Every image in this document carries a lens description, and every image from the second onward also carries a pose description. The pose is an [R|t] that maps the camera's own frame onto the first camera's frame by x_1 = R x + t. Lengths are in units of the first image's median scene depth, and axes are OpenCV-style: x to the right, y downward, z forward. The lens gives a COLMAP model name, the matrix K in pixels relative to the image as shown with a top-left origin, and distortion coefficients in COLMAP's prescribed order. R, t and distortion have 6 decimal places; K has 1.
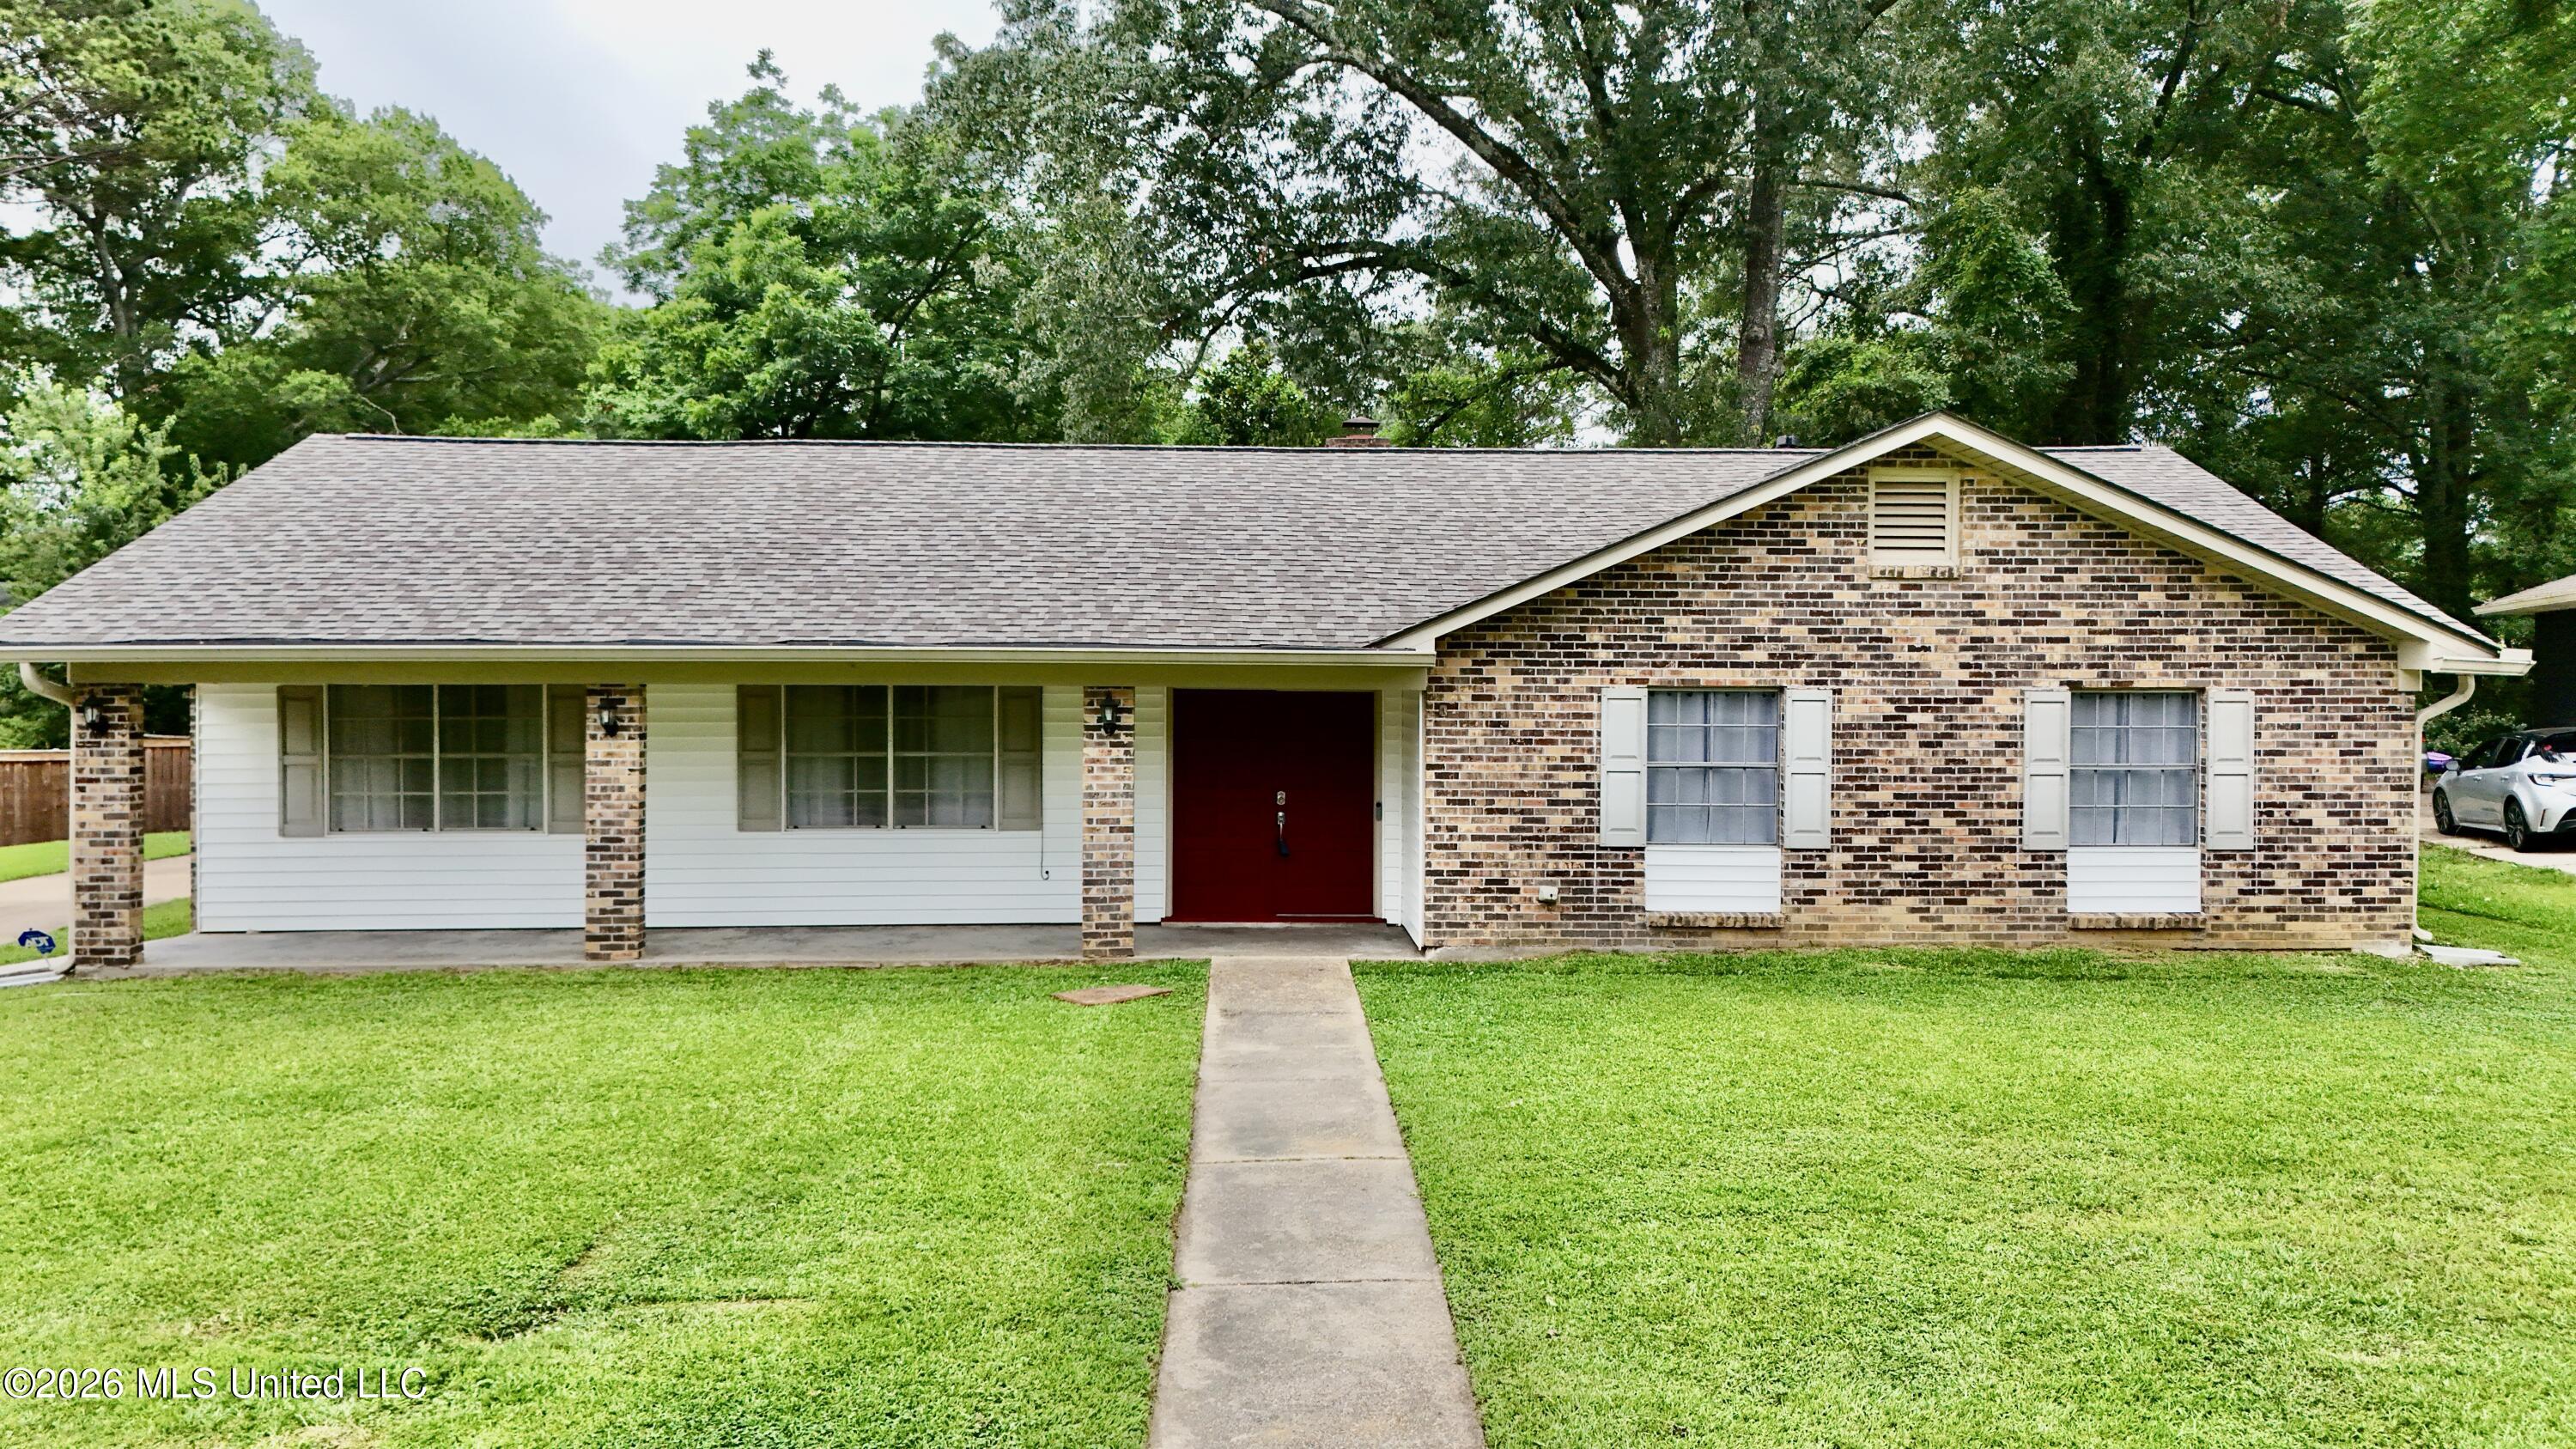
lens RADIAL K [[1893.6, 0, 1291.0], [0, 1893.6, 708.7], [0, 0, 1]] dist [0.058286, -0.051688]
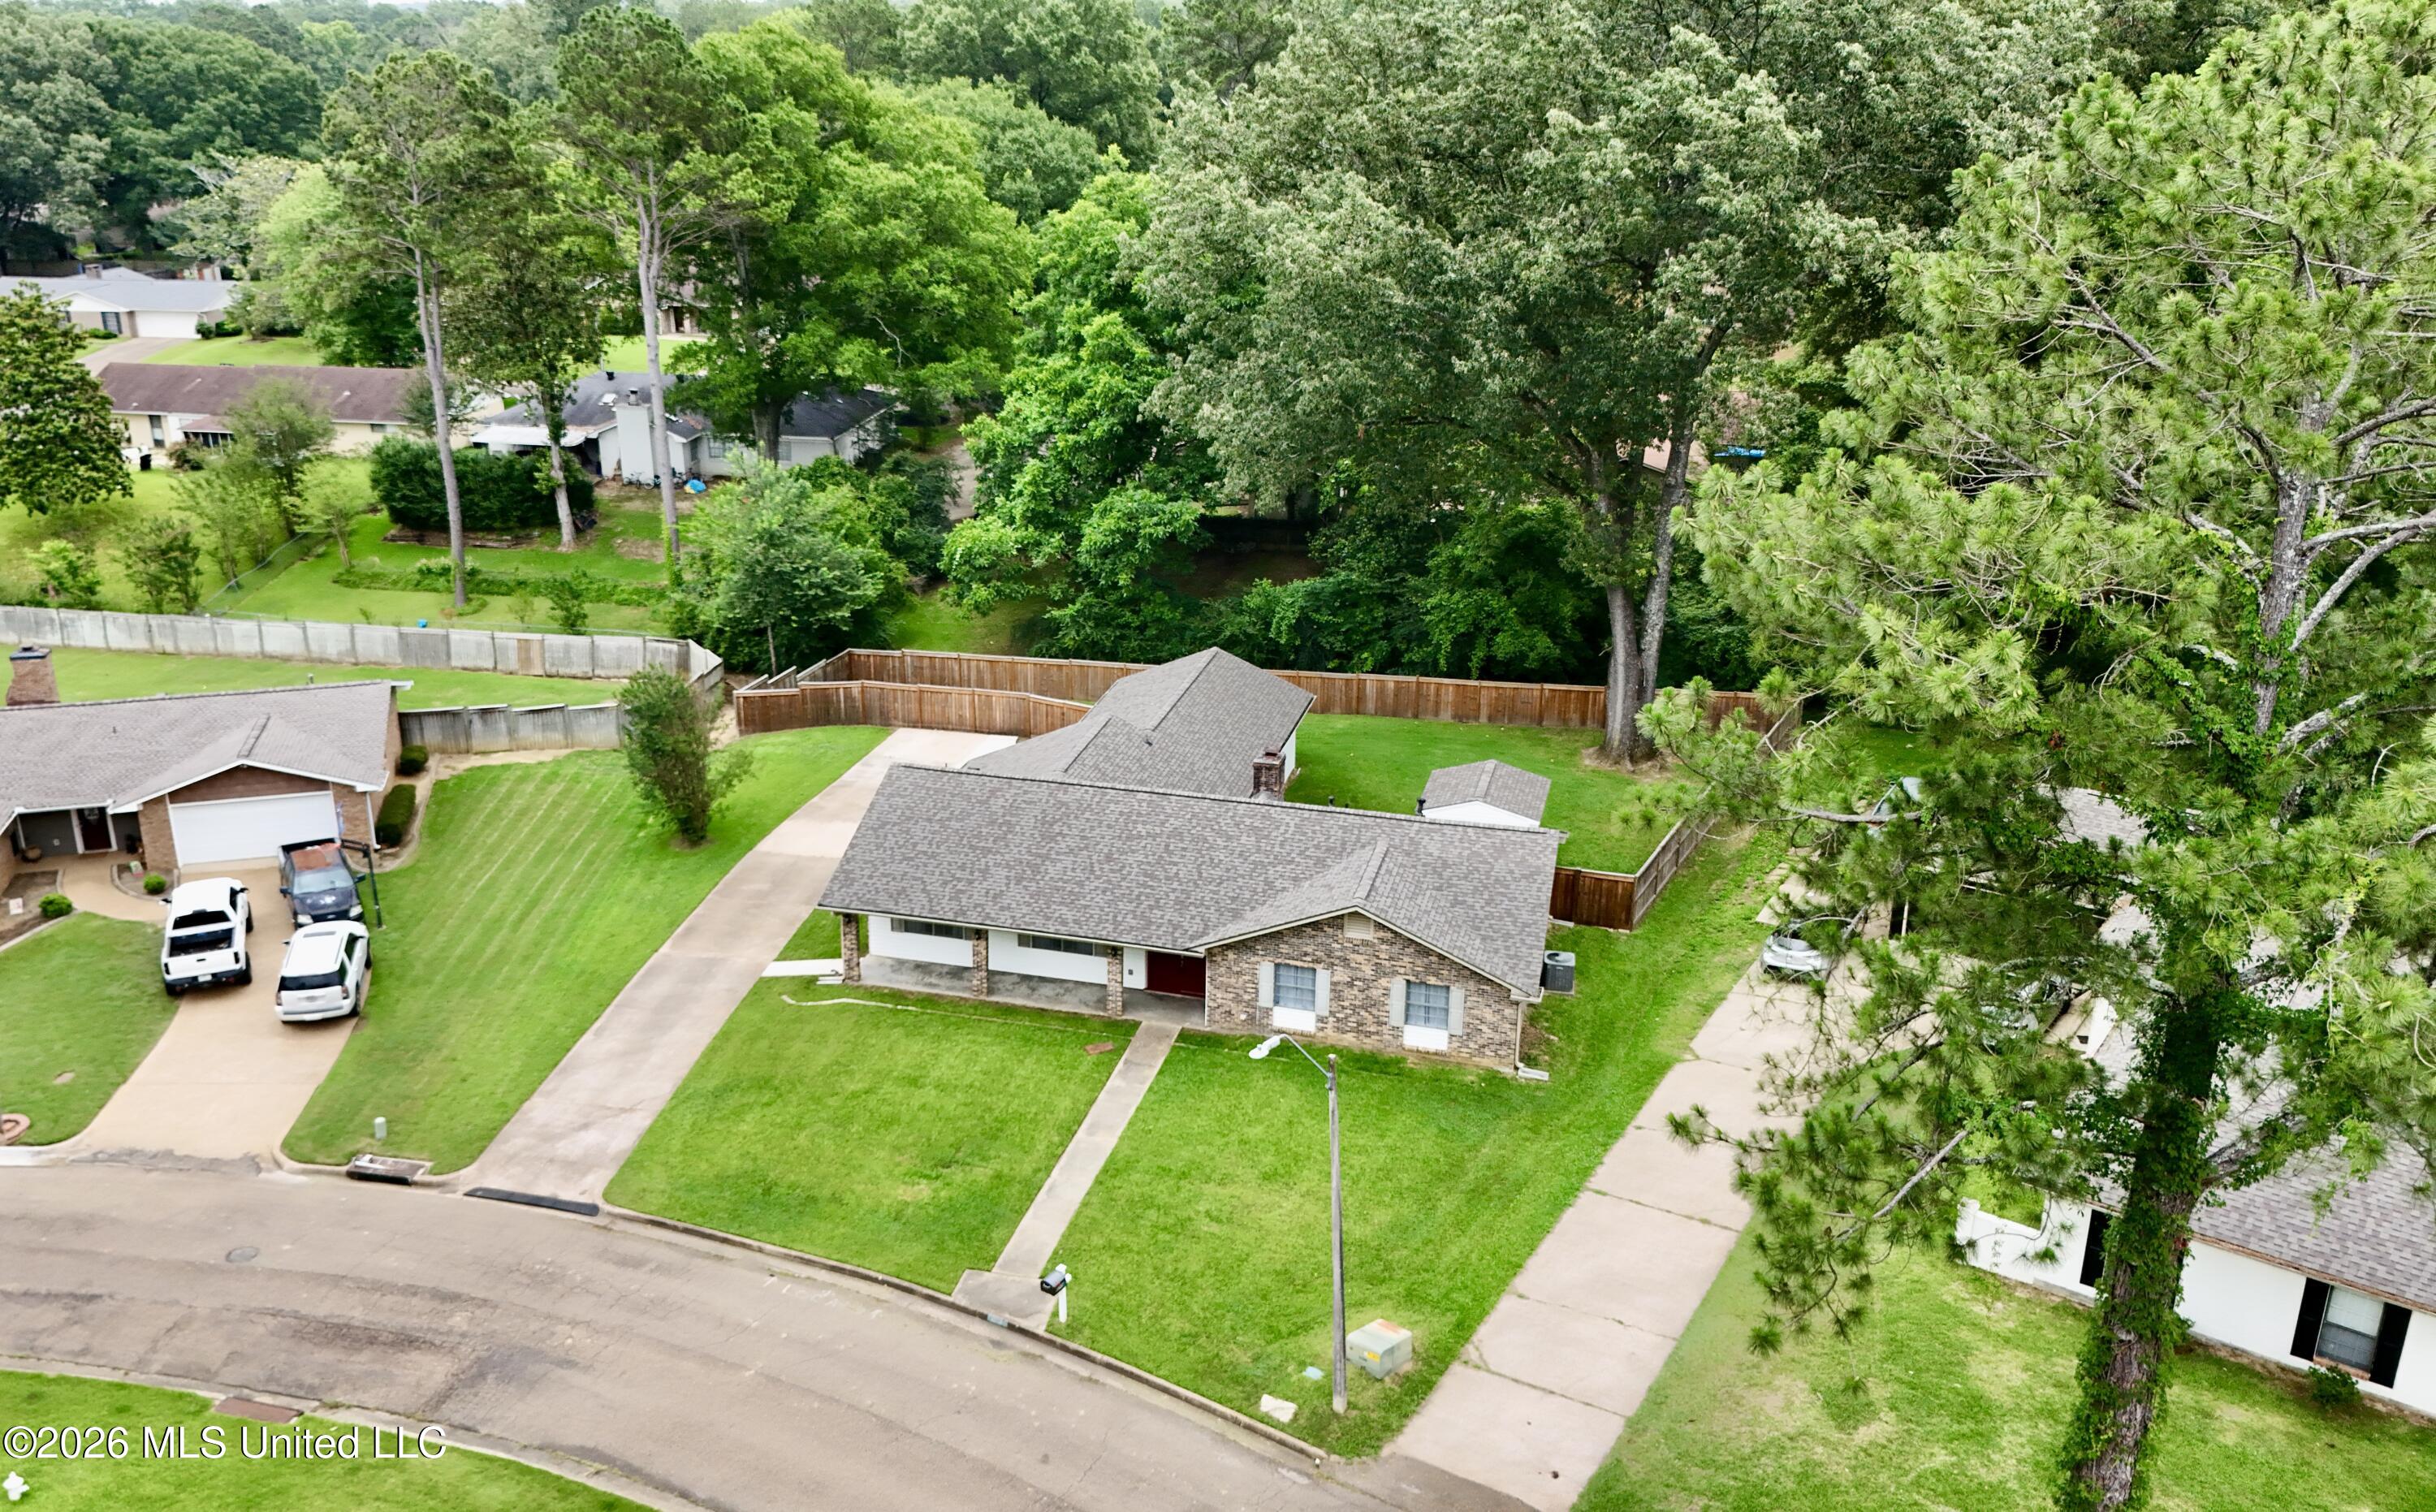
lens RADIAL K [[1949.0, 0, 1094.9], [0, 1949.0, 726.1], [0, 0, 1]] dist [0.063000, -0.016565]
pose [[0.943498, 0.101551, -0.315433, 0.900349], [0.003866, 0.948448, 0.316910, -1.438384], [0.331355, -0.300223, 0.894466, -1.937001]]
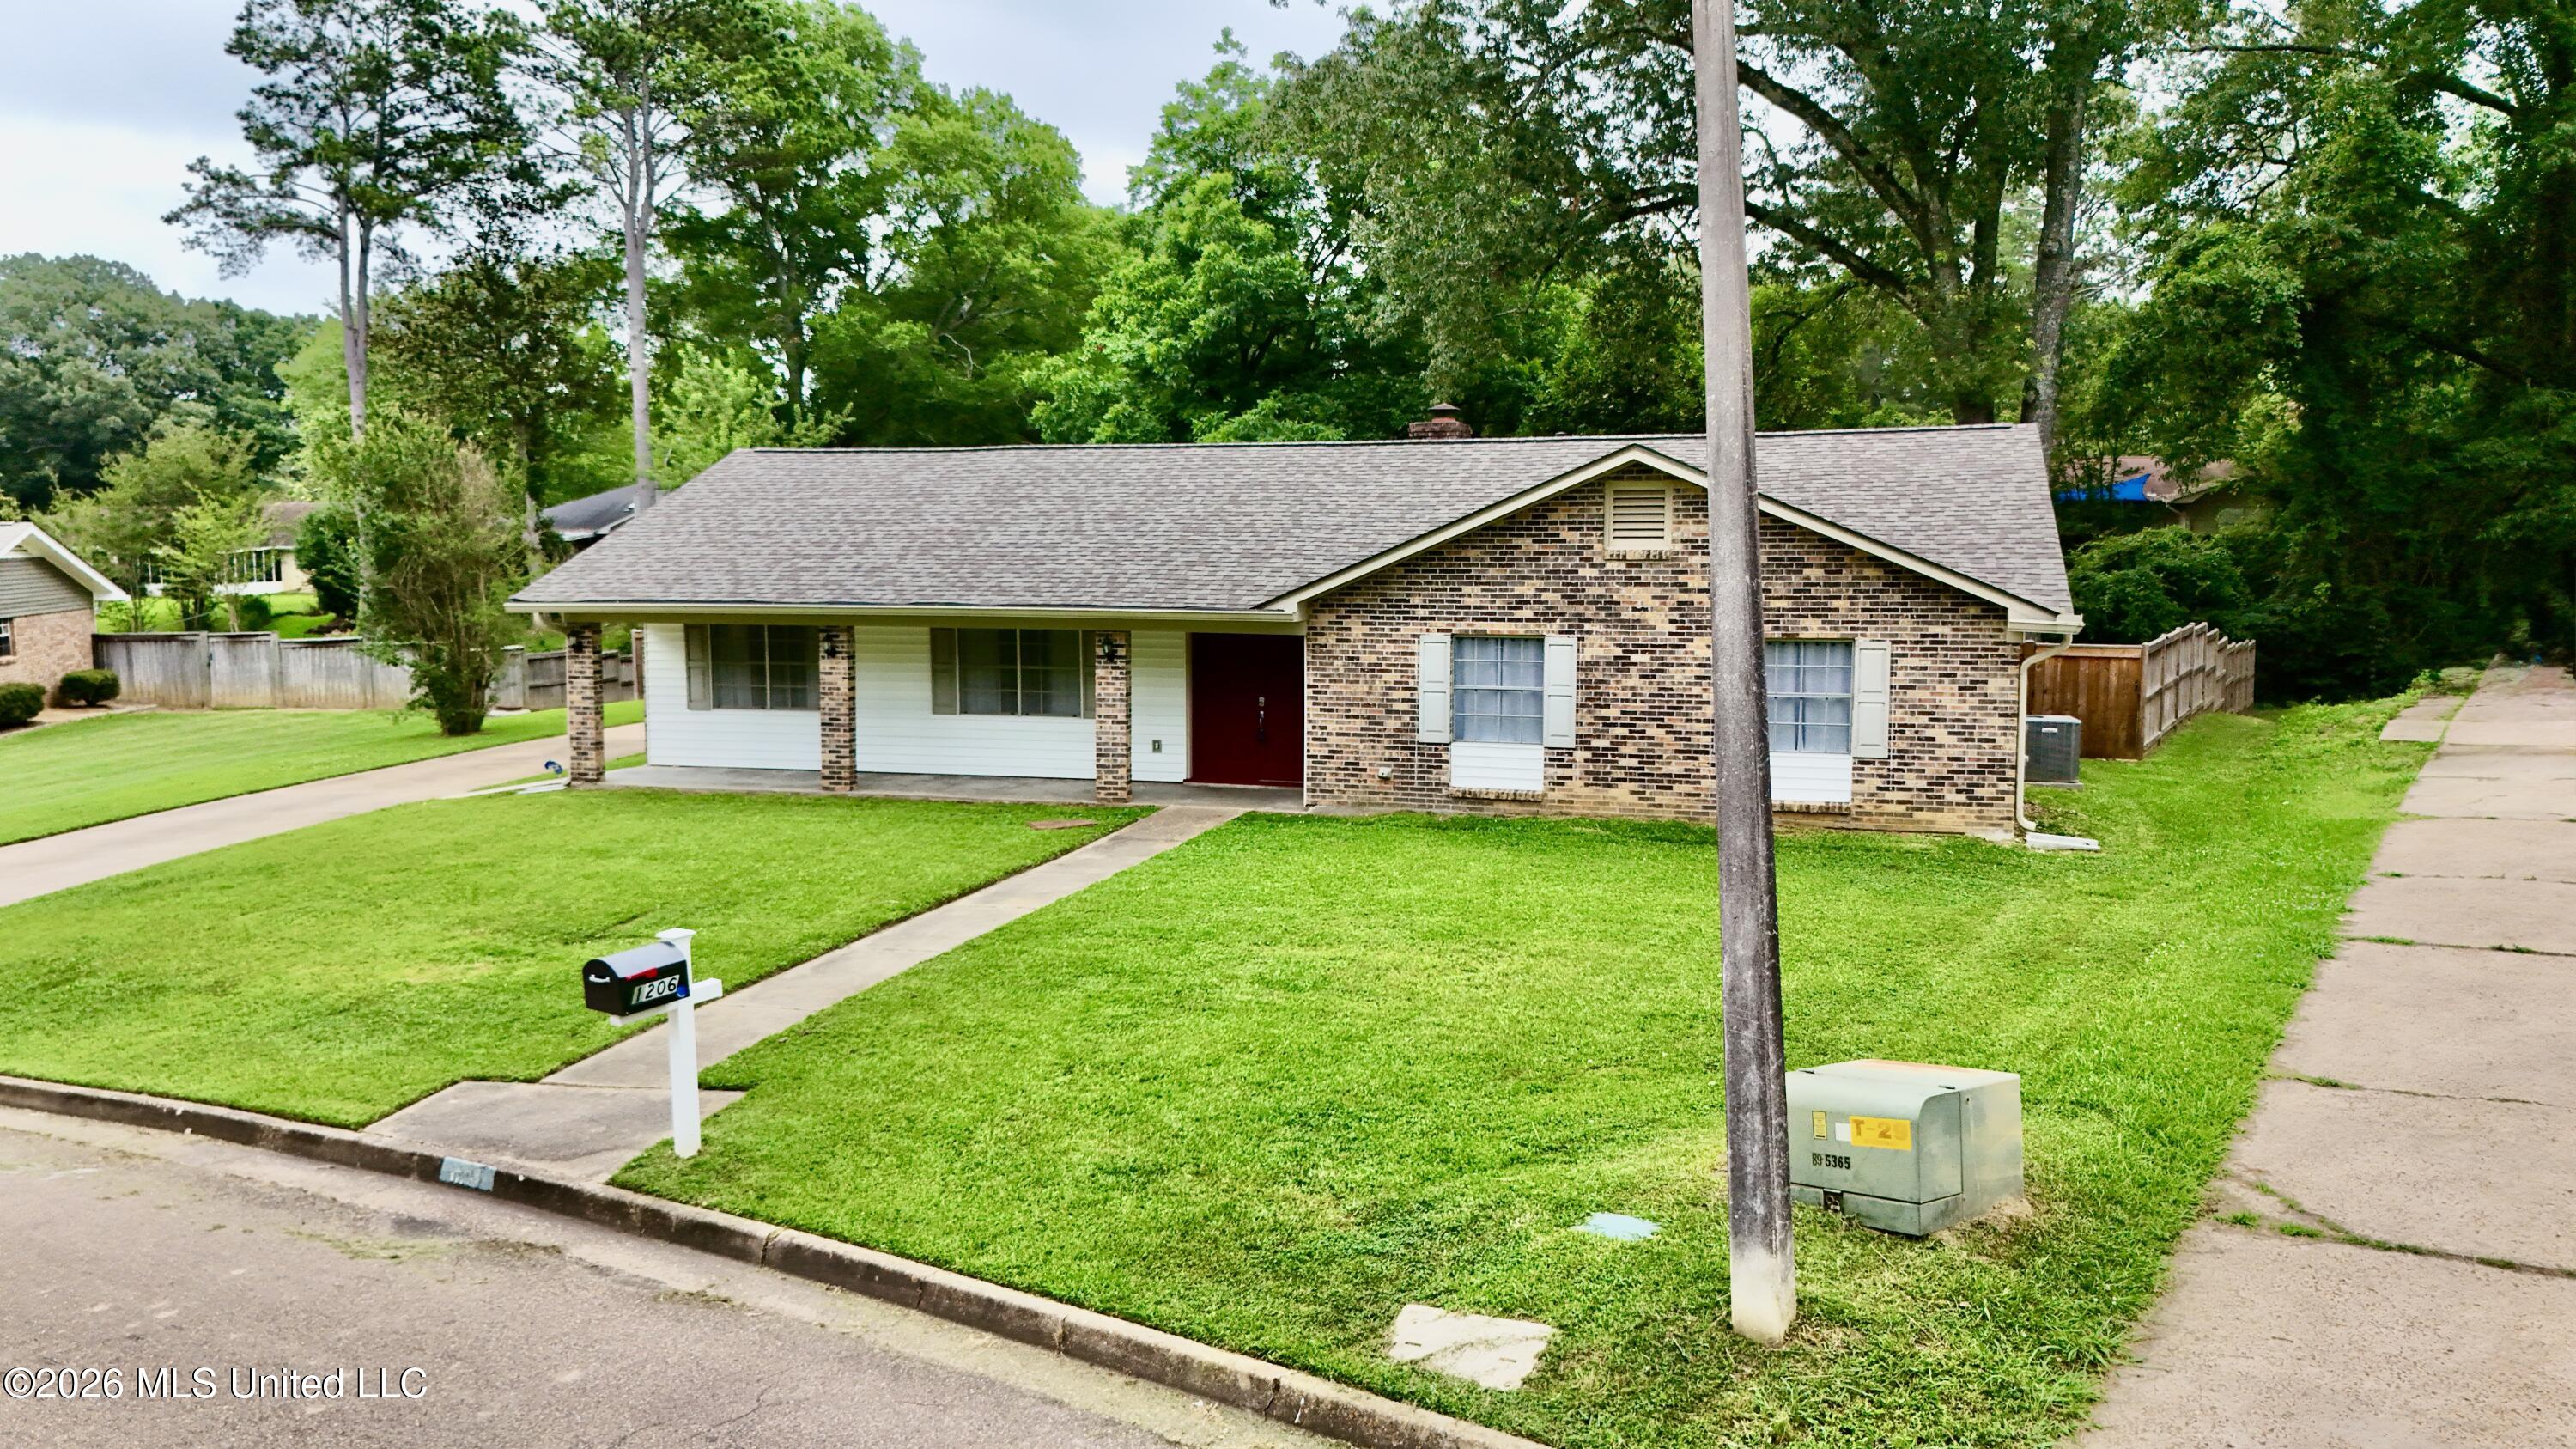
lens RADIAL K [[1893.6, 0, 1289.8], [0, 1893.6, 705.9], [0, 0, 1]] dist [0.058286, -0.051688]
pose [[0.943771, 0.024723, -0.329676, 0.549365], [0.000283, 0.997139, 0.075586, -0.066362], [0.330601, -0.071429, 0.941064, -0.415445]]
